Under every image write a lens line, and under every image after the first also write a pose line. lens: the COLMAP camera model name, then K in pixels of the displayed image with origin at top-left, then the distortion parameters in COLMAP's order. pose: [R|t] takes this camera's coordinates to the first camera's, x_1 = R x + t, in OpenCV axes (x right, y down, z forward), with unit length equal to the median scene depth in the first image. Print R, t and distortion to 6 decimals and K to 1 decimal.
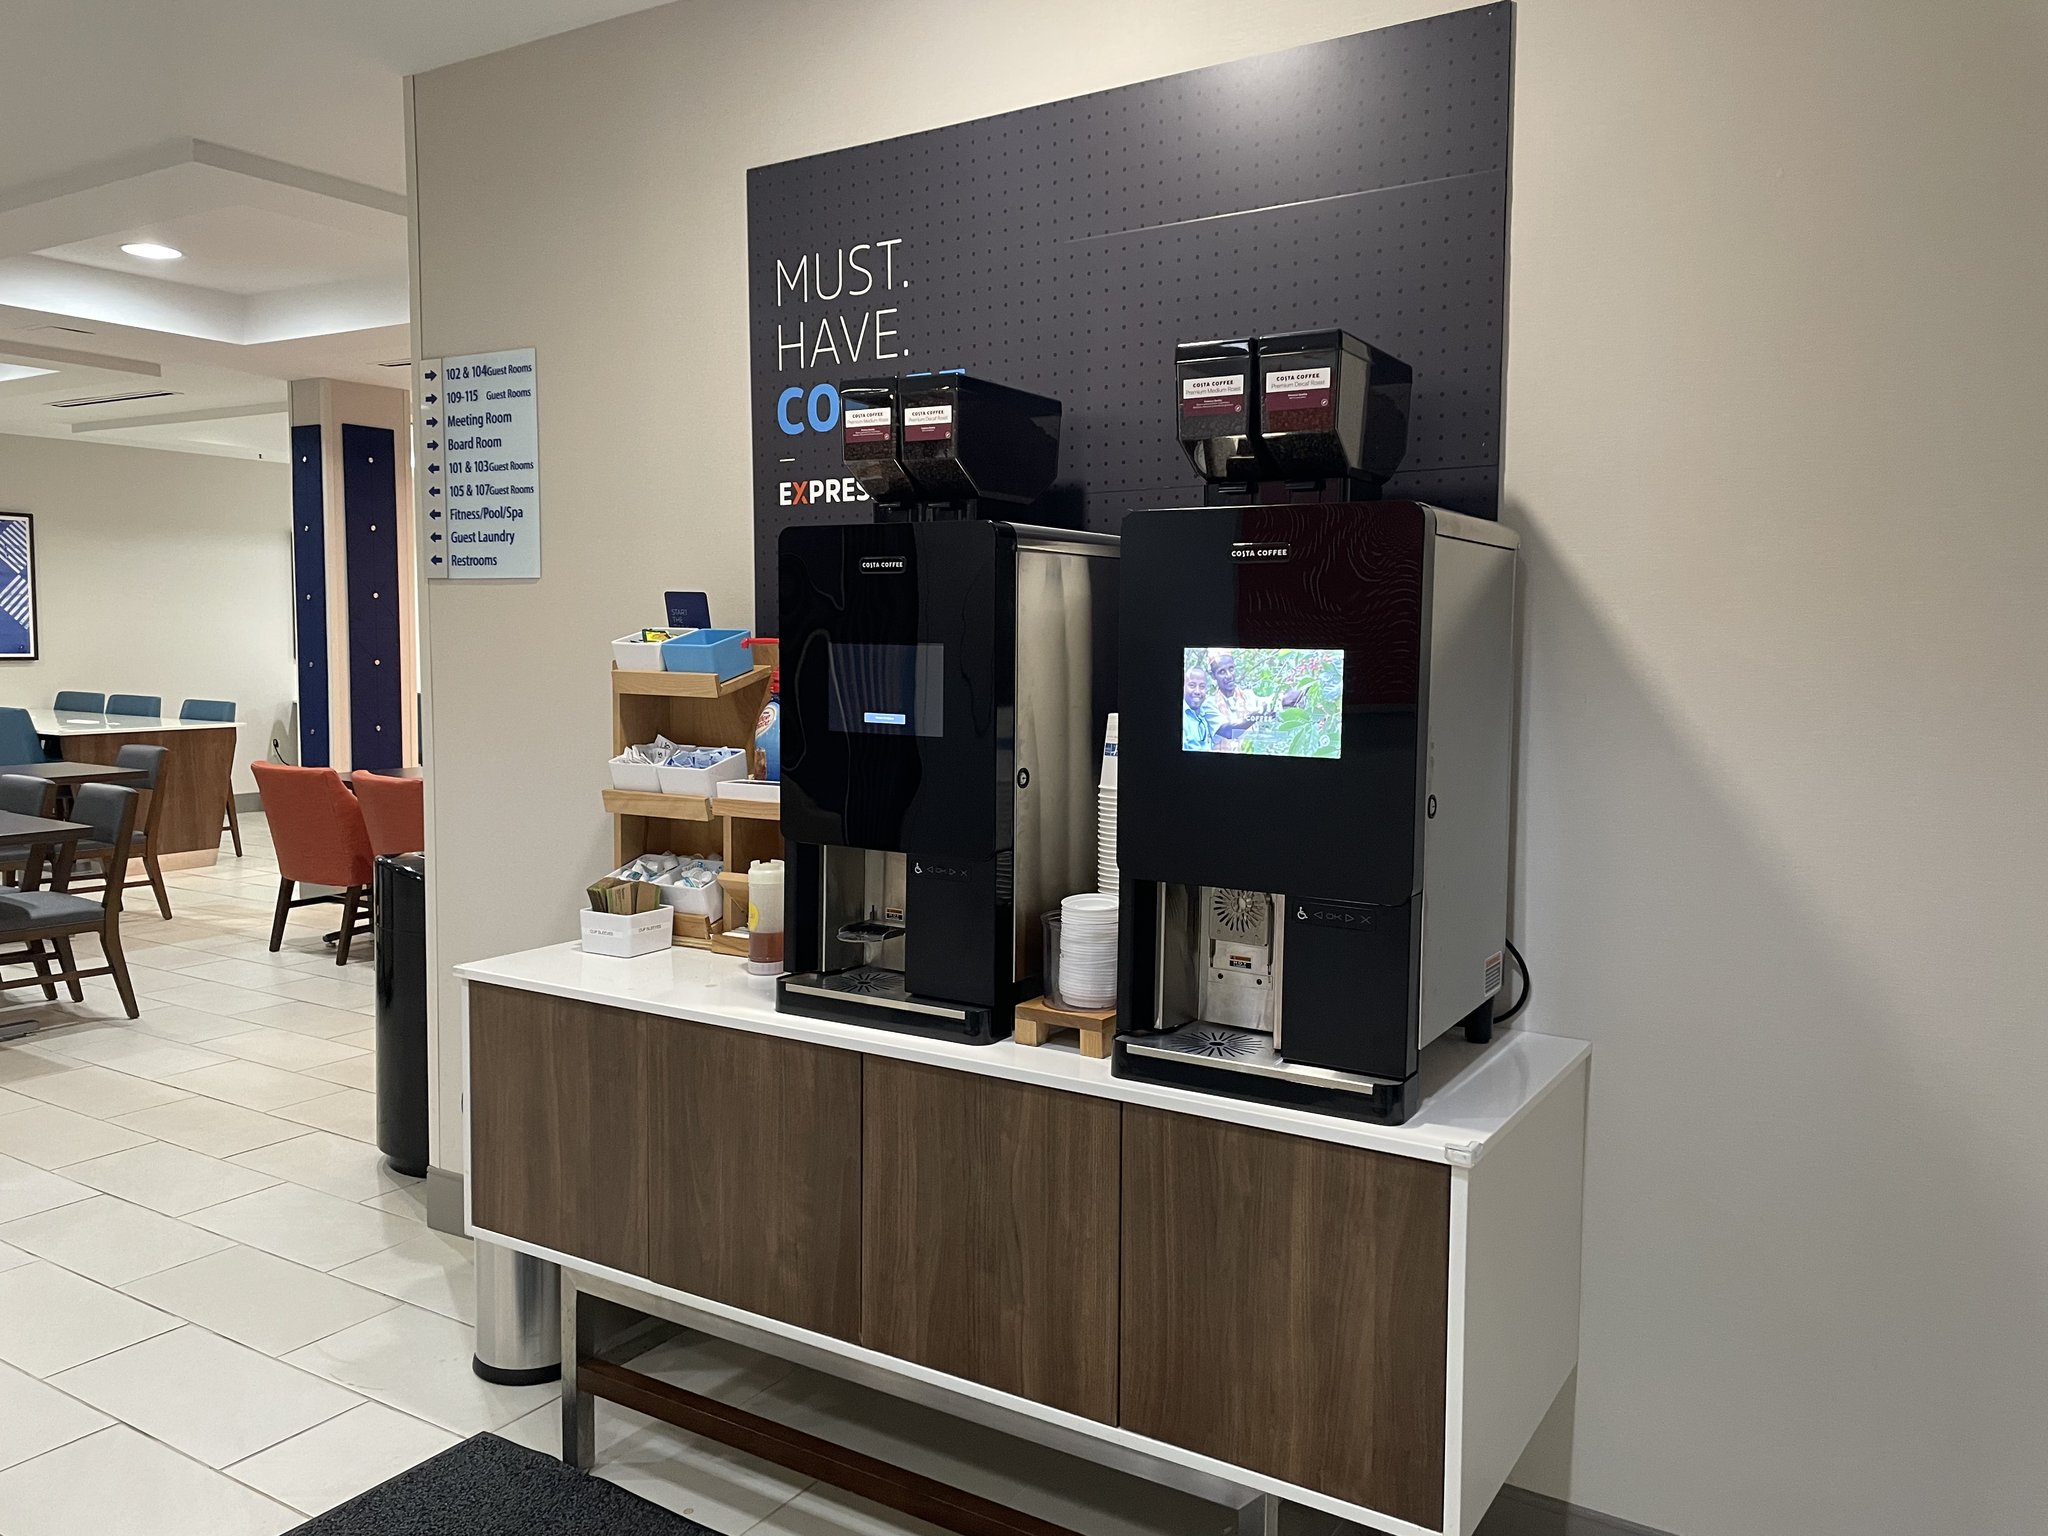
lens RADIAL K [[1539.5, 0, 1016.4], [0, 1539.5, 767.6], [0, 0, 1]] dist [0.098592, -0.121638]
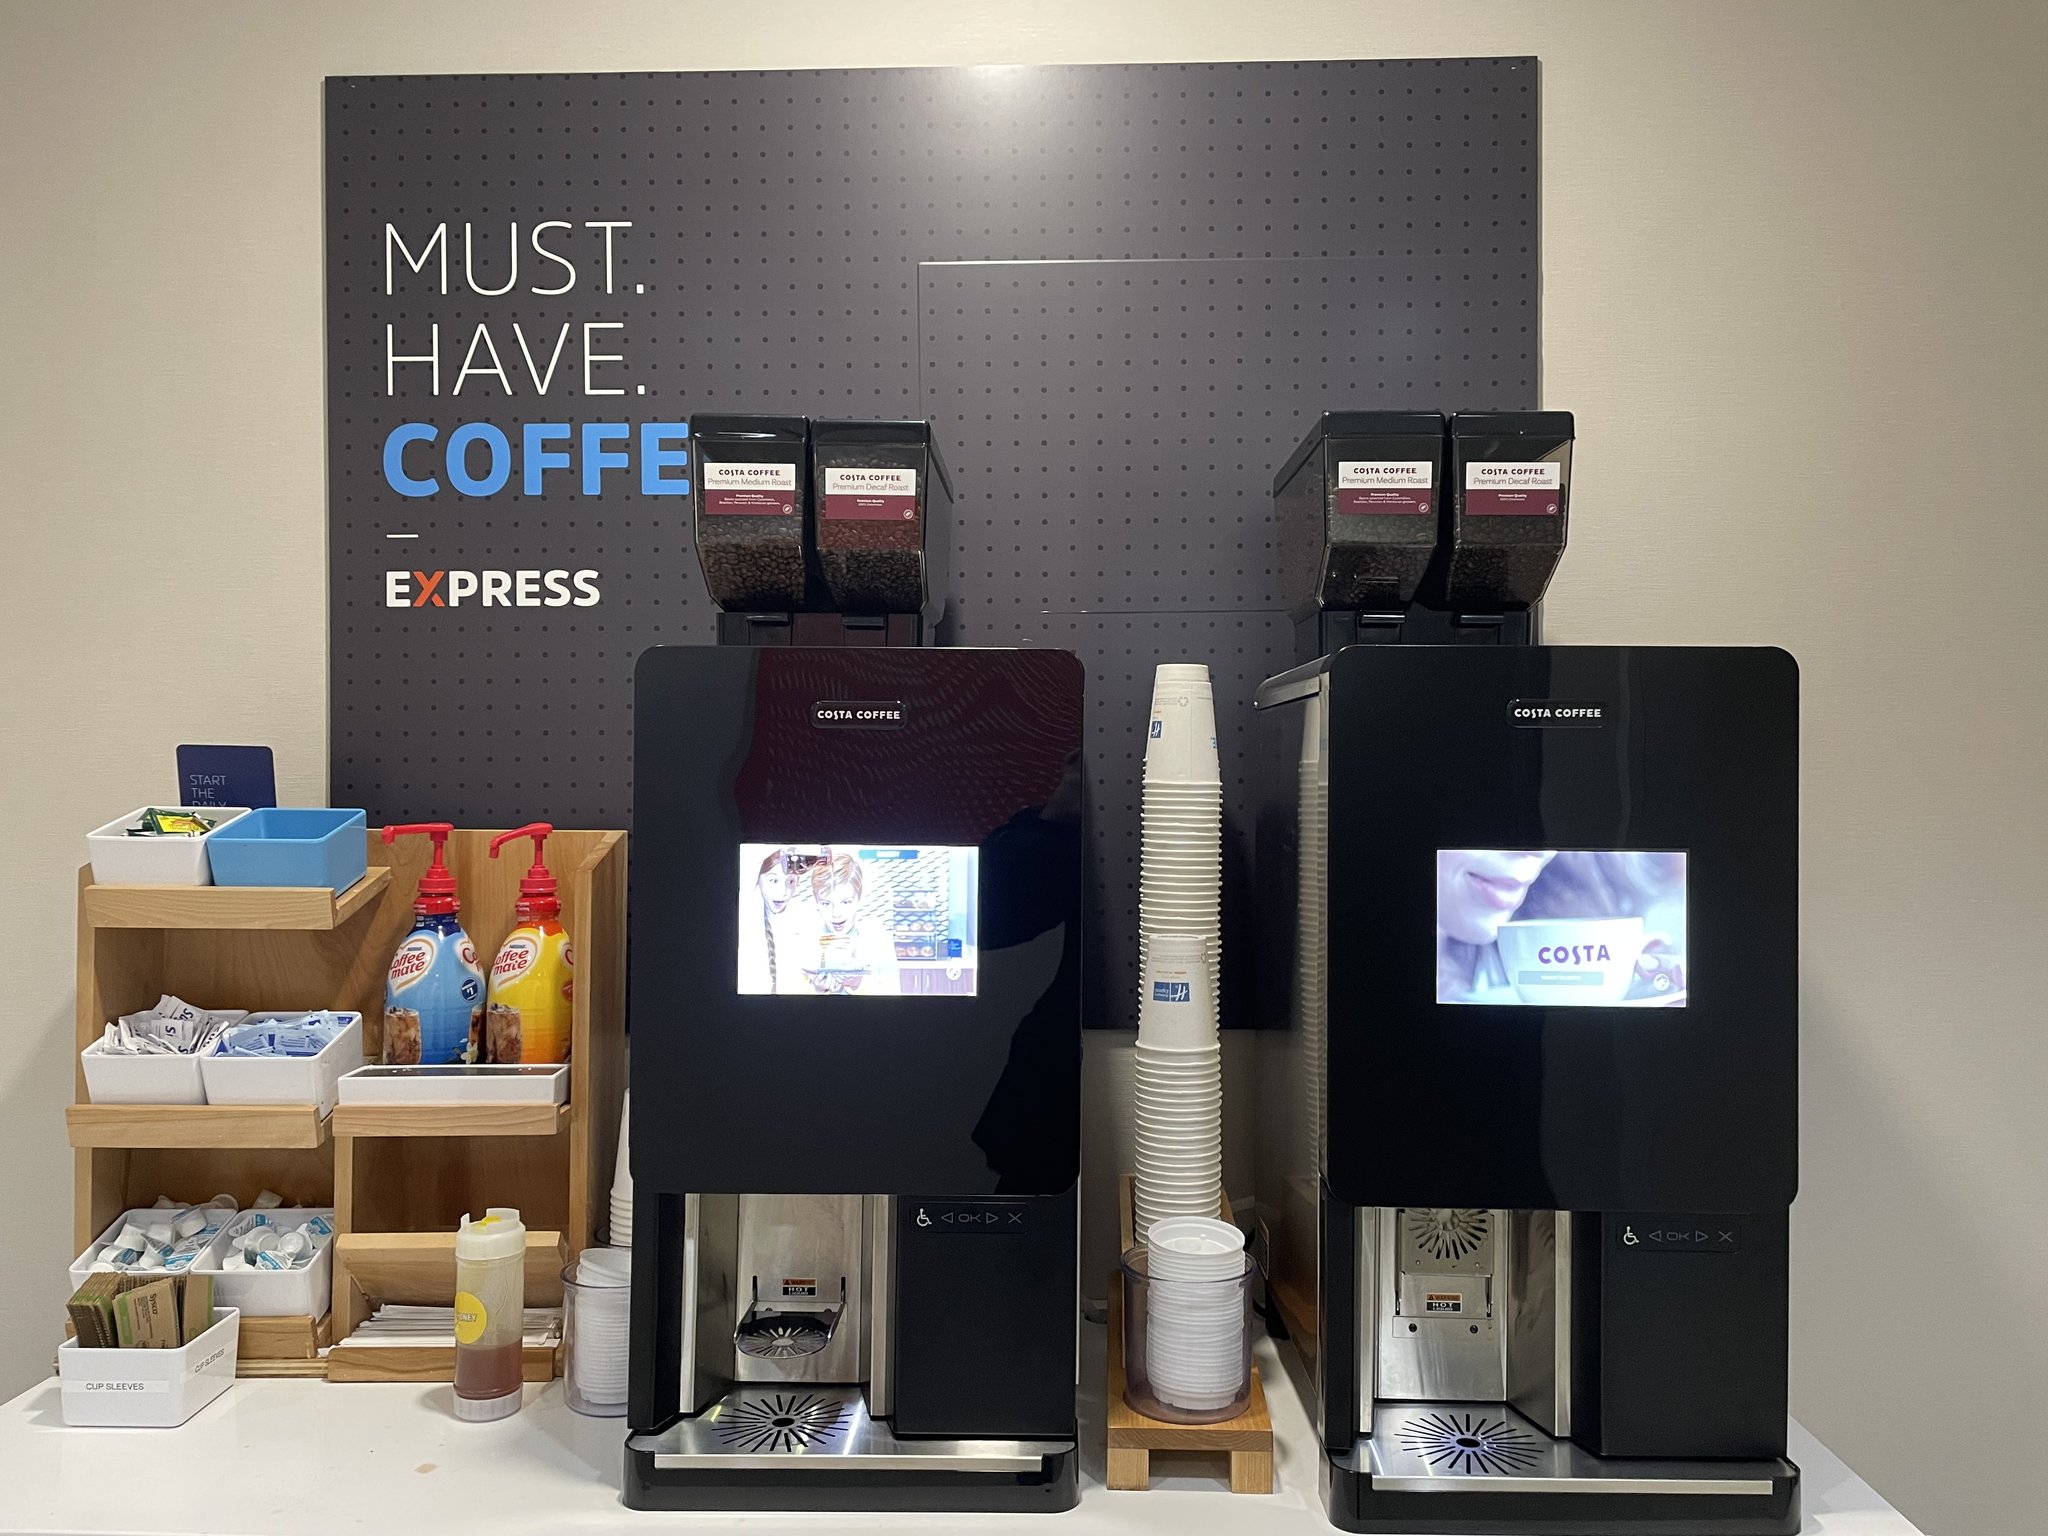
lens RADIAL K [[1539.5, 0, 1016.4], [0, 1539.5, 767.6], [0, 0, 1]] dist [0.098592, -0.121638]
pose [[0.855879, -0.004443, 0.517158, -0.269773], [0.047139, 0.996471, -0.069454, -0.051445], [-0.515024, 0.083822, 0.853068, 0.352661]]
